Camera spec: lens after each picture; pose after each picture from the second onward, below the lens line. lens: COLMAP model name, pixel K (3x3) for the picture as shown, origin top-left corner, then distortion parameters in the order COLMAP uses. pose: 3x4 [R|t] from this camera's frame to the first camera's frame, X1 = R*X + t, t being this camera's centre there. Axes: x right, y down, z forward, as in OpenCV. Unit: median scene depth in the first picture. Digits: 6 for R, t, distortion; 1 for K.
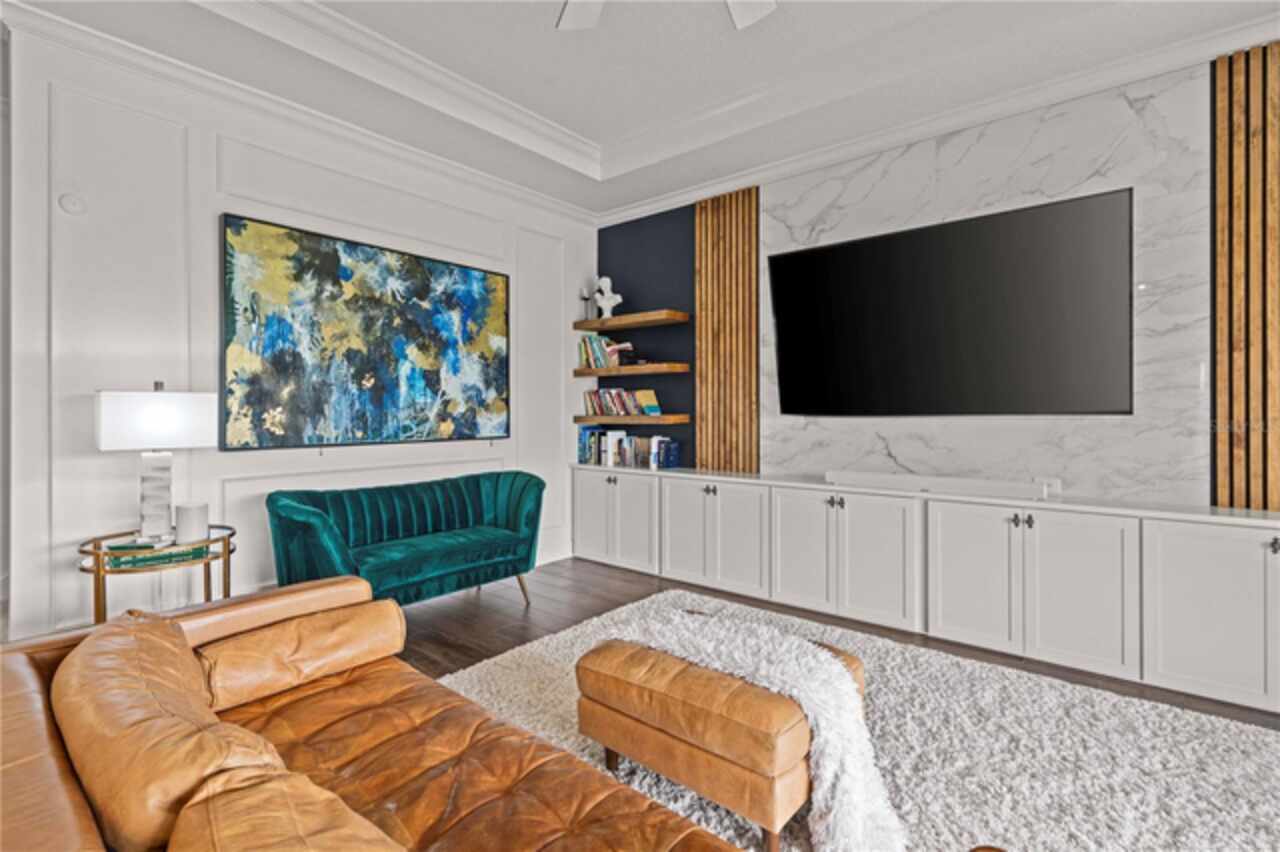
lens RADIAL K [[585.6, 0, 622.8], [0, 585.6, 410.0], [0, 0, 1]] dist [0.013431, 0.000459]
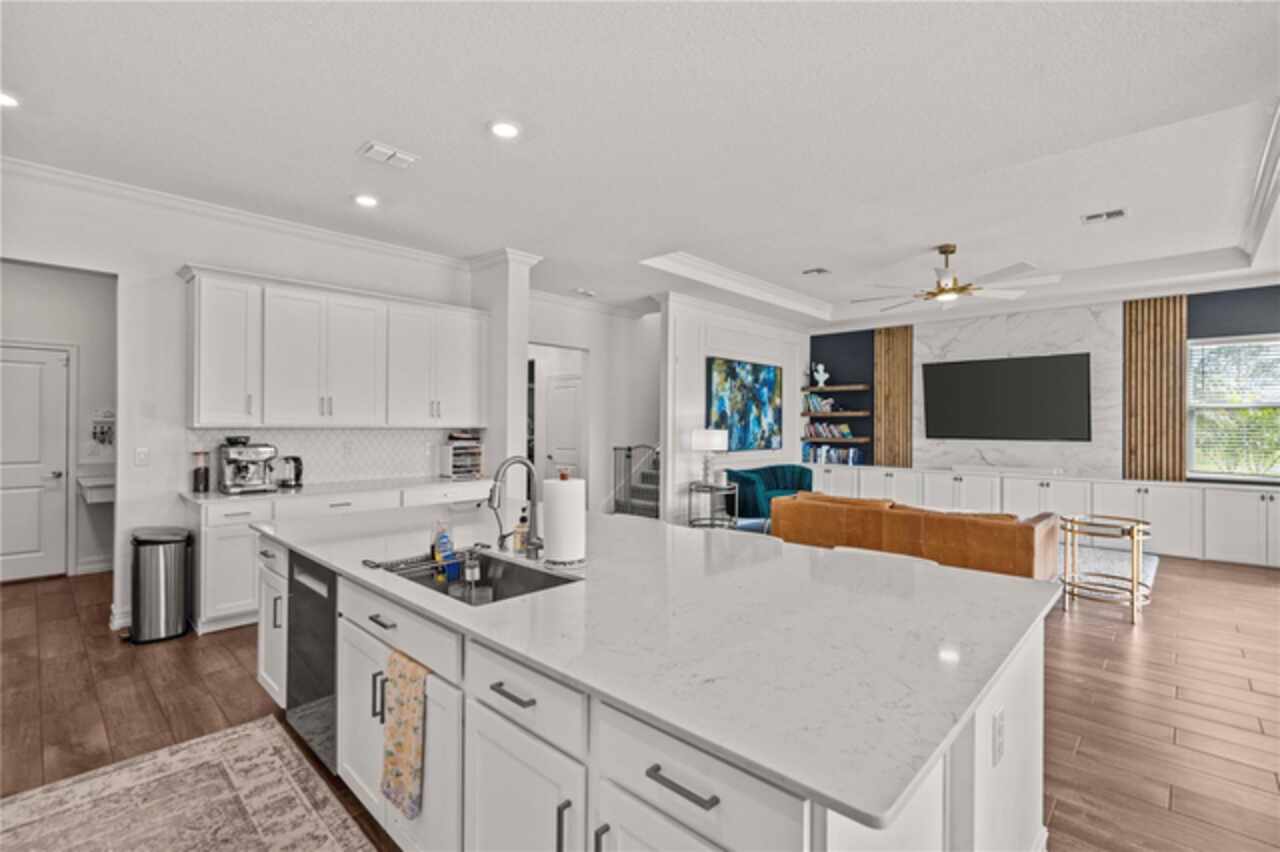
lens RADIAL K [[585.6, 0, 615.2], [0, 585.6, 423.6], [0, 0, 1]] dist [0.013431, 0.000459]
pose [[0.998230, 0.008441, -0.058870, -0.685894], [-0.008358, 0.999964, 0.001648, -0.038243], [0.058882, -0.001153, 0.998264, -1.107259]]
